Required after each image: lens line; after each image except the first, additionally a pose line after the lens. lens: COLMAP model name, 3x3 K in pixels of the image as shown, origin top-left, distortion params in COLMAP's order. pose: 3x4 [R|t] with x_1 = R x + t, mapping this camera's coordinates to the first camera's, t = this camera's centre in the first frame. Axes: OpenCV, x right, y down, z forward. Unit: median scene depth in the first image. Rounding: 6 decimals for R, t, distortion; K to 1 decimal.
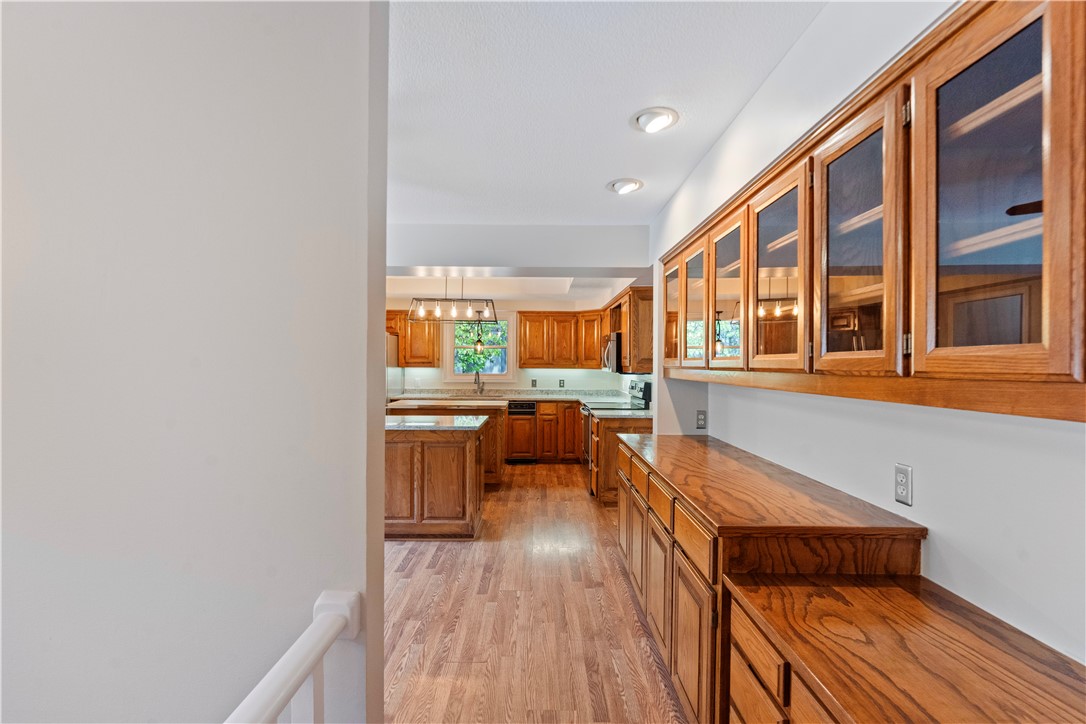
lens RADIAL K [[484.9, 0, 543.0], [0, 484.9, 362.0], [0, 0, 1]] dist [-0.001810, -0.000110]
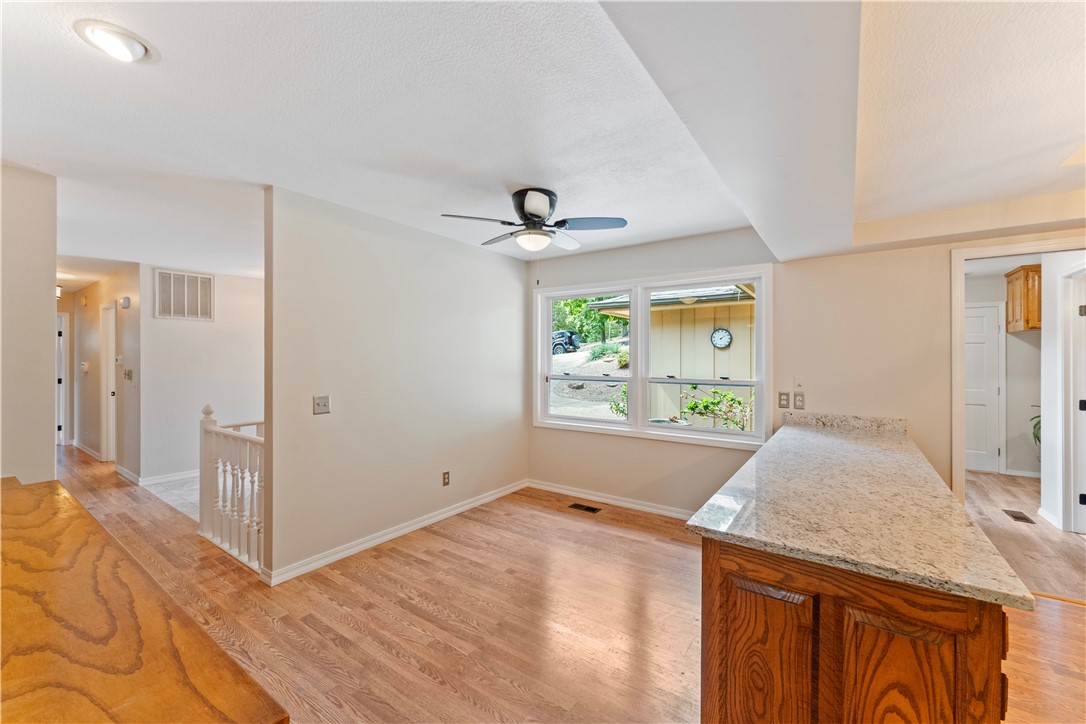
lens RADIAL K [[436.5, 0, 538.9], [0, 436.5, 360.0], [0, 0, 1]] dist [-0.003346, -0.000407]
pose [[-0.587295, -0.003185, -0.809367, 0.154778], [-0.003772, 0.999992, -0.001199, 0.000644], [0.809364, 0.002349, -0.587302, 0.780659]]
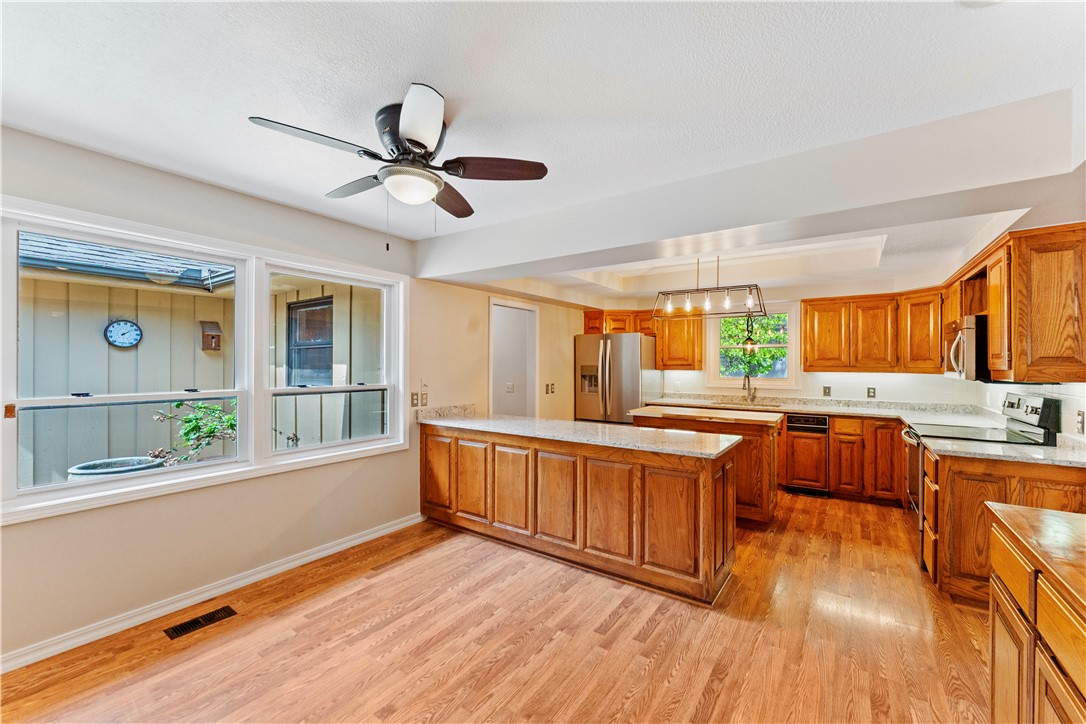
lens RADIAL K [[440.6, 0, 542.1], [0, 440.6, 363.8], [0, 0, 1]] dist [-0.004625, -0.000013]
pose [[0.814809, -0.004036, -0.579715, 0.025200], [0.003341, 0.999992, -0.002266, 0.000066], [0.579720, -0.000090, 0.814816, 0.226196]]
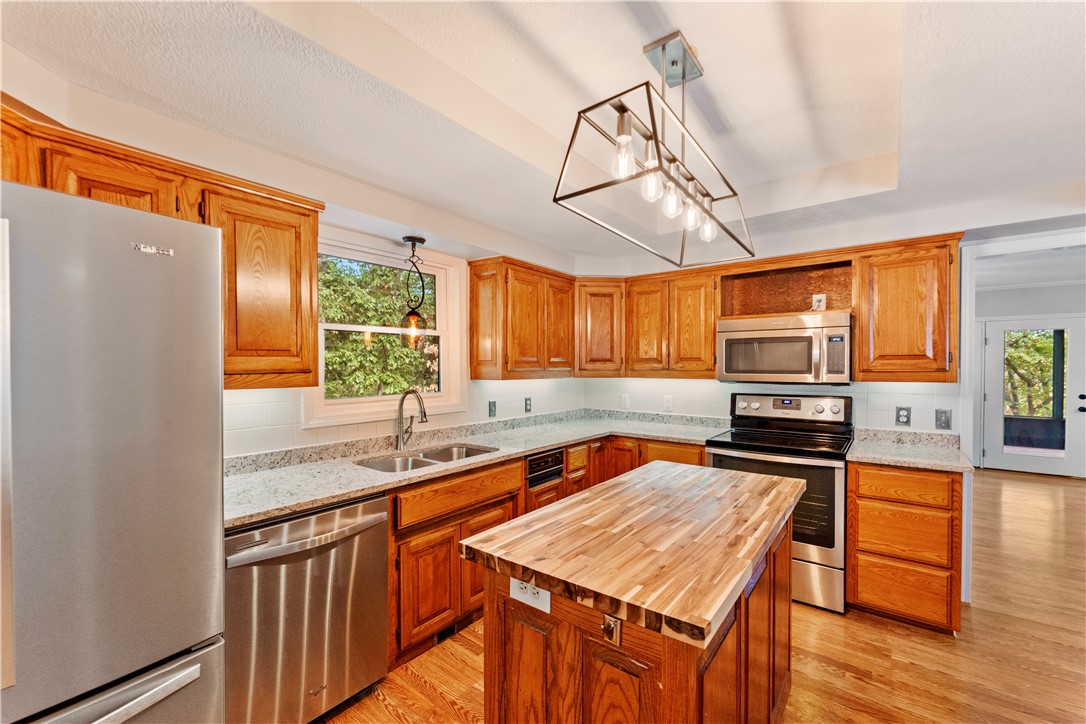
lens RADIAL K [[441.4, 0, 542.9], [0, 441.4, 373.0], [0, 0, 1]] dist [-0.001948, -0.000223]
pose [[0.624325, -0.017764, 0.780962, -0.471473], [0.005629, 0.999818, 0.018243, -0.001534], [-0.781144, -0.006993, 0.624312, 0.938926]]
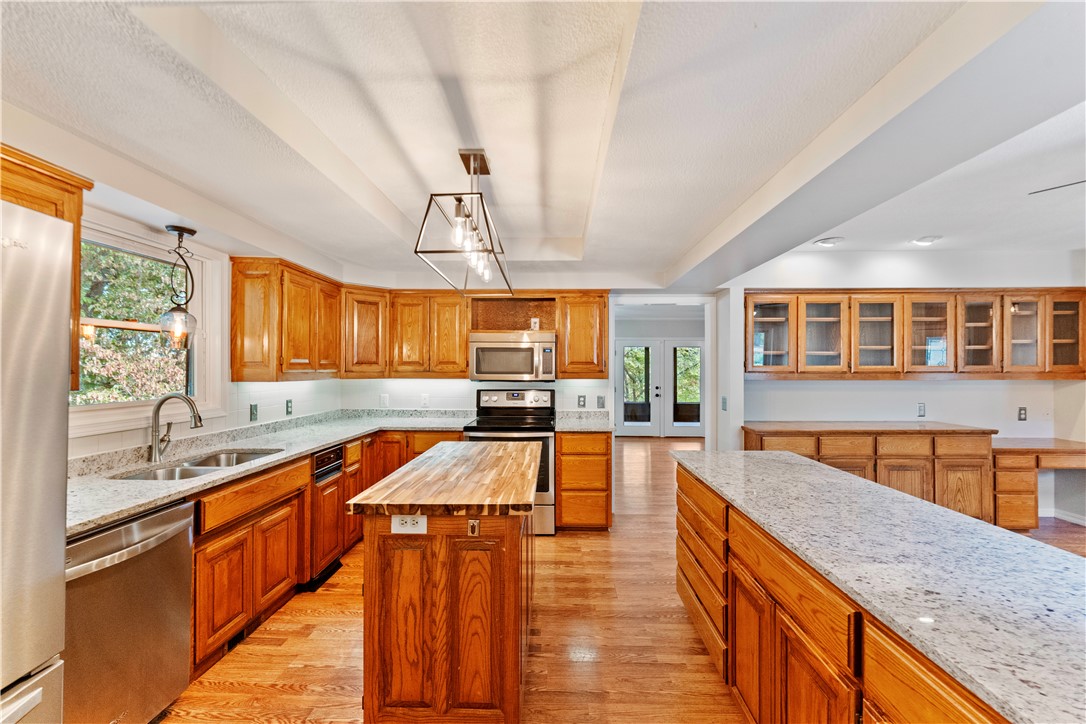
lens RADIAL K [[438.9, 0, 544.7], [0, 438.9, 366.0], [0, 0, 1]] dist [-0.000069, -0.000014]
pose [[0.037118, 0.001659, 0.999310, -0.608293], [-0.000721, 0.999998, -0.001633, -0.001760], [-0.999311, -0.000660, 0.037119, 0.969672]]
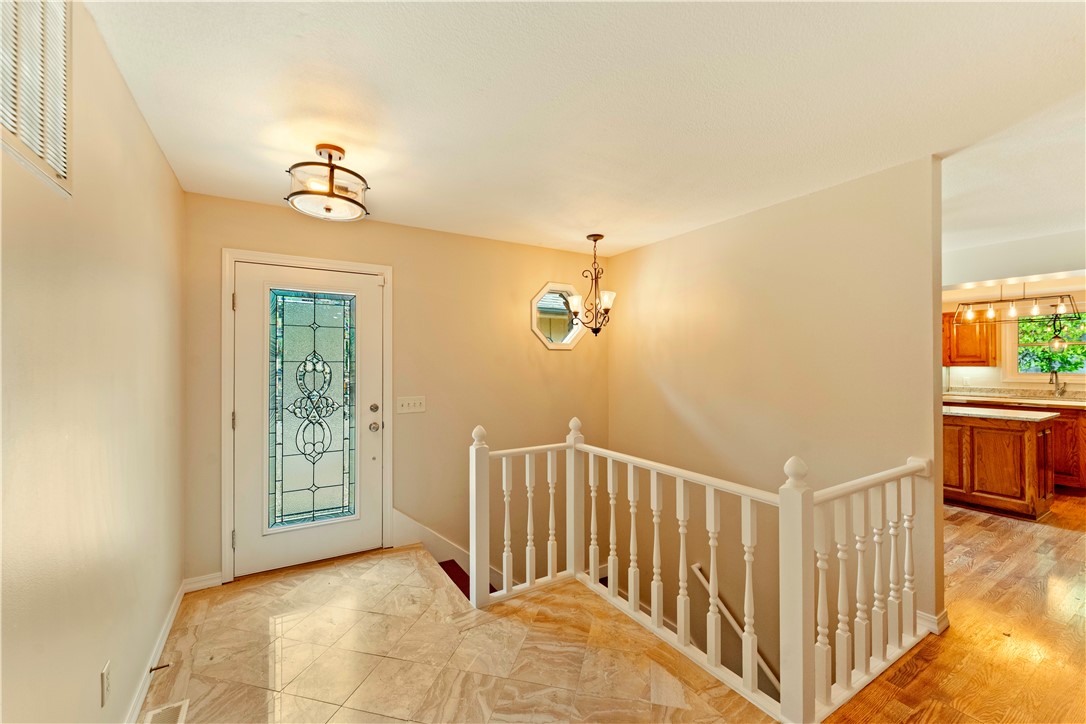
lens RADIAL K [[436.5, 0, 538.9], [0, 436.5, 360.0], [0, 0, 1]] dist [-0.003346, -0.000407]
pose [[0.513136, -0.012438, -0.858217, 0.092572], [0.006443, 0.999923, -0.010639, 0.002088], [0.858283, -0.000070, 0.513176, -0.342358]]
